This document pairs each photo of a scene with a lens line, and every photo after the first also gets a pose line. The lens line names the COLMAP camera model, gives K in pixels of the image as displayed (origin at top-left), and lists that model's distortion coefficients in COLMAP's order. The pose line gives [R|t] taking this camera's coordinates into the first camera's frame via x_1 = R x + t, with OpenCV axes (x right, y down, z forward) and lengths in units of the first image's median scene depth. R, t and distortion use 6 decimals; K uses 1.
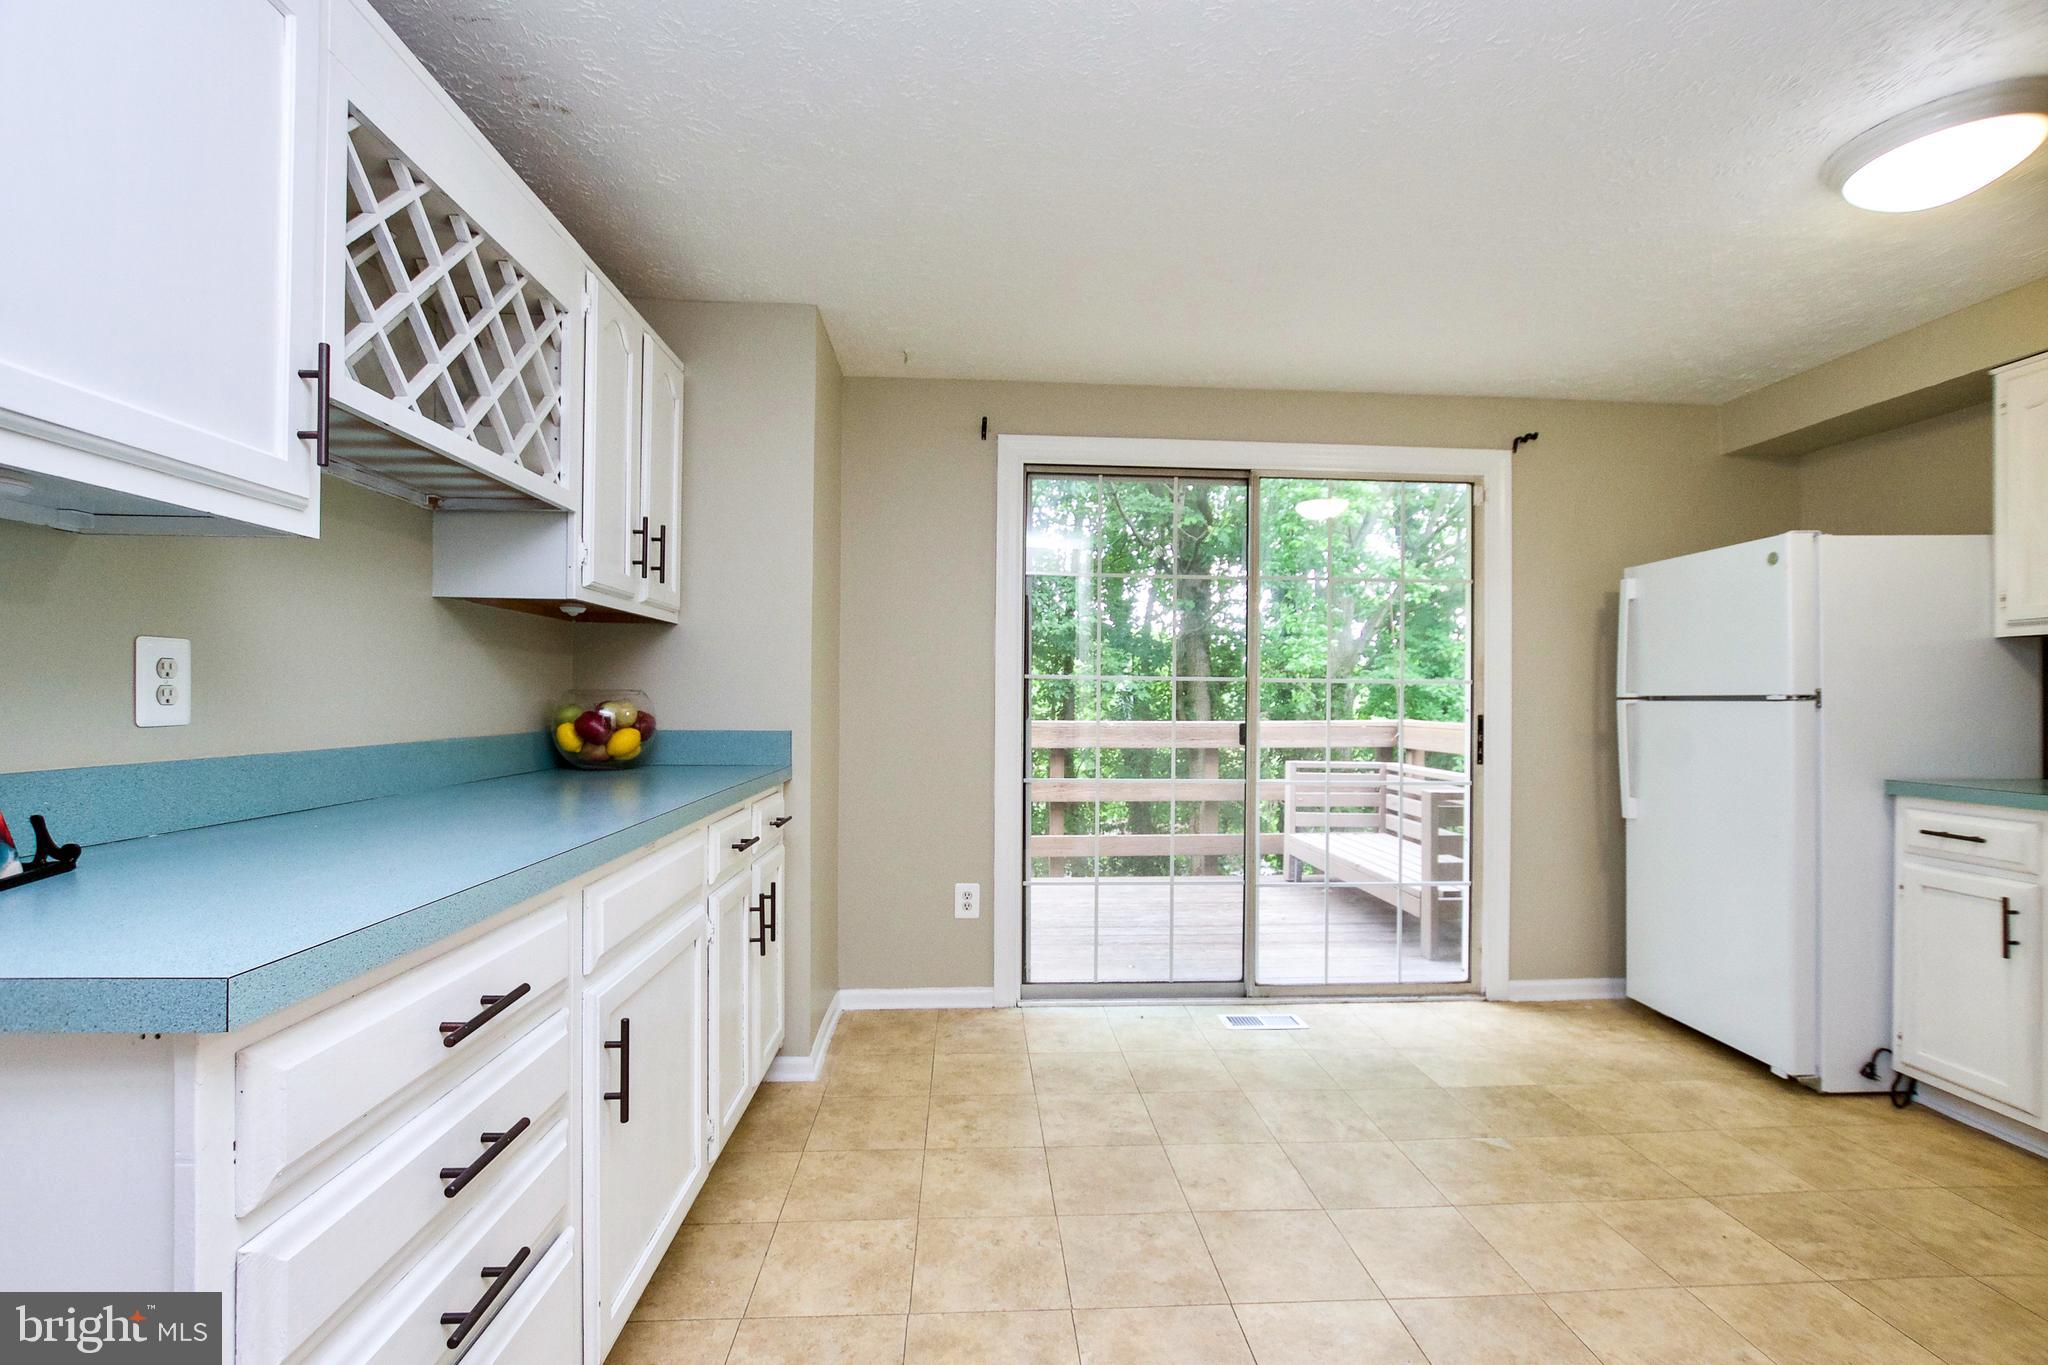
lens RADIAL K [[895.8, 0, 1022.6], [0, 895.8, 706.2], [0, 0, 1]] dist [-0.021163, 0.005272]
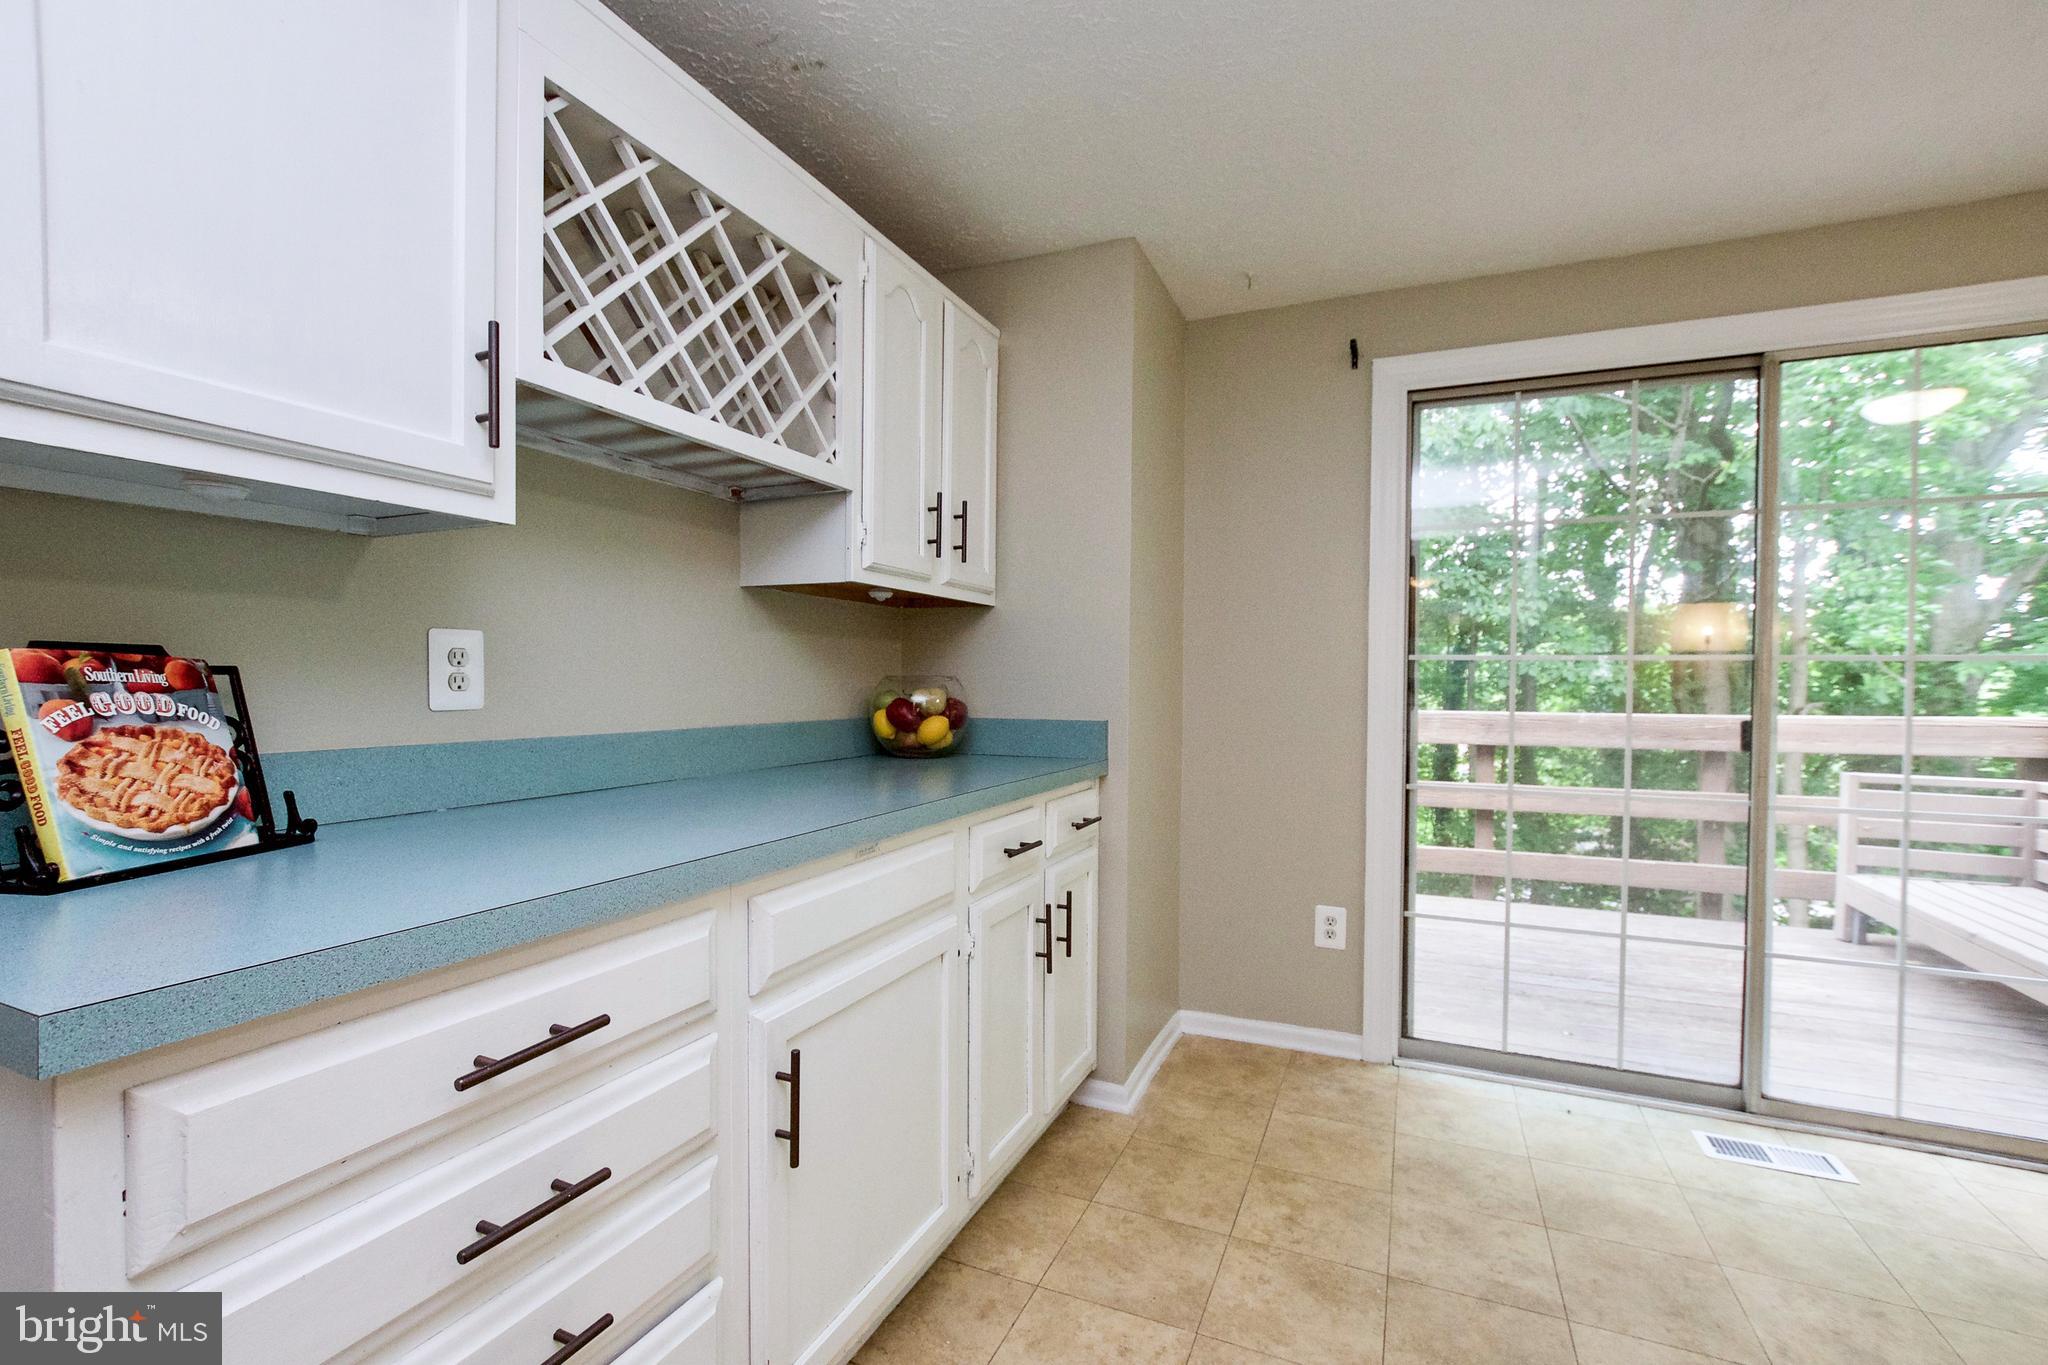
lens RADIAL K [[895.8, 0, 1020.9], [0, 895.8, 702.4], [0, 0, 1]] dist [-0.021163, 0.005272]
pose [[0.889074, 0.008403, -0.457687, 0.078864], [-0.003449, 0.999926, 0.011659, -0.001258], [0.457751, -0.008787, 0.889037, 0.170175]]
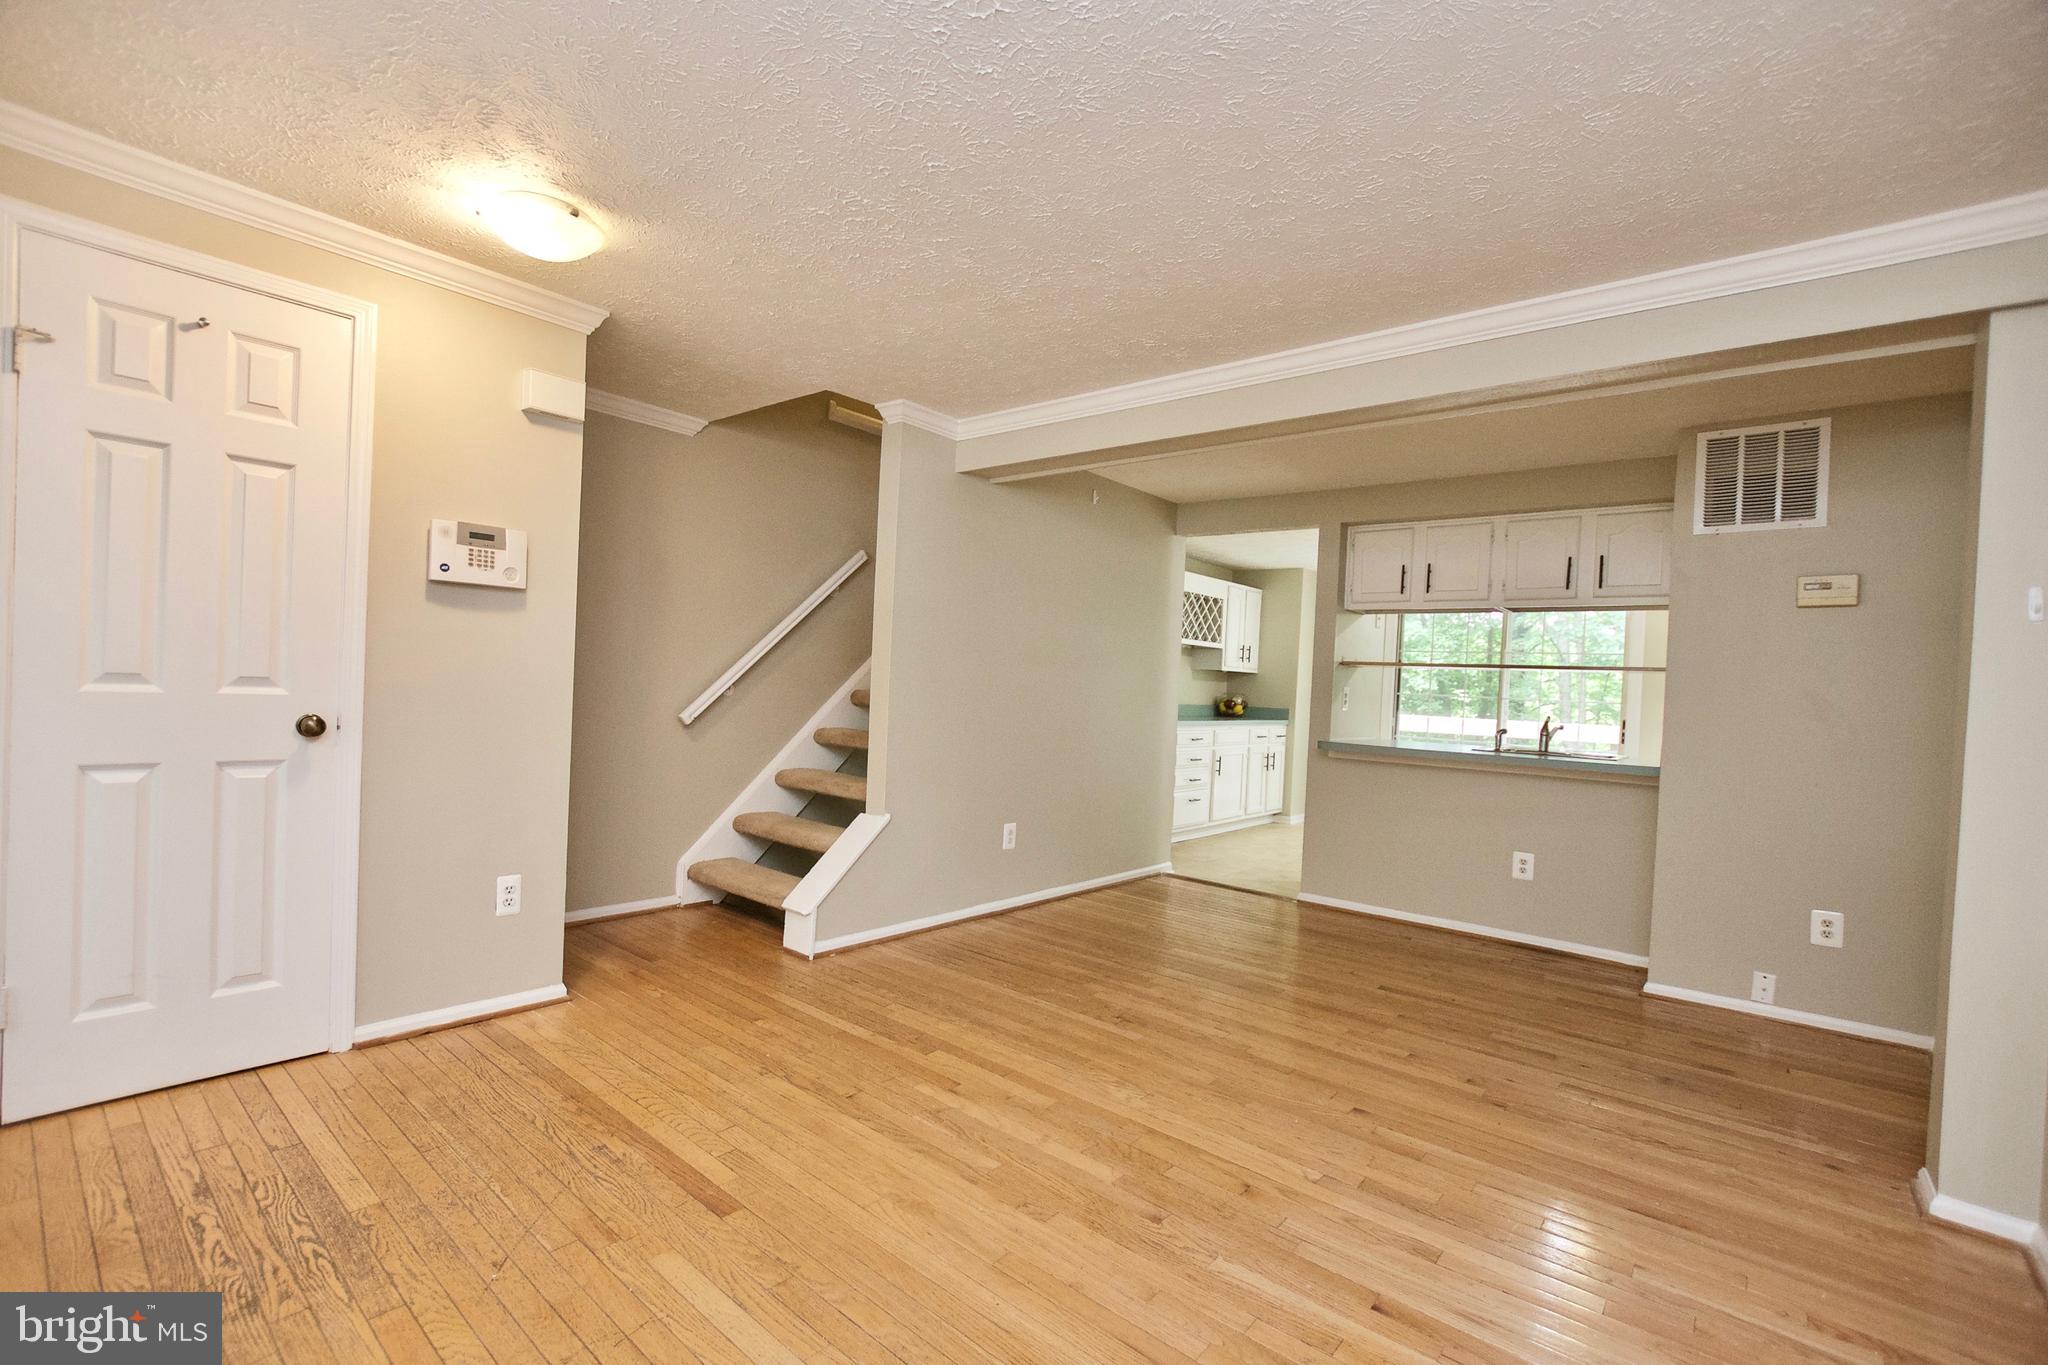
lens RADIAL K [[895.8, 0, 1024.2], [0, 895.8, 701.0], [0, 0, 1]] dist [-0.021163, 0.005272]
pose [[0.725612, 0.039825, -0.686951, 1.230115], [-0.046532, 0.998878, 0.008757, 0.017881], [0.686529, 0.025611, 0.726651, -1.924325]]
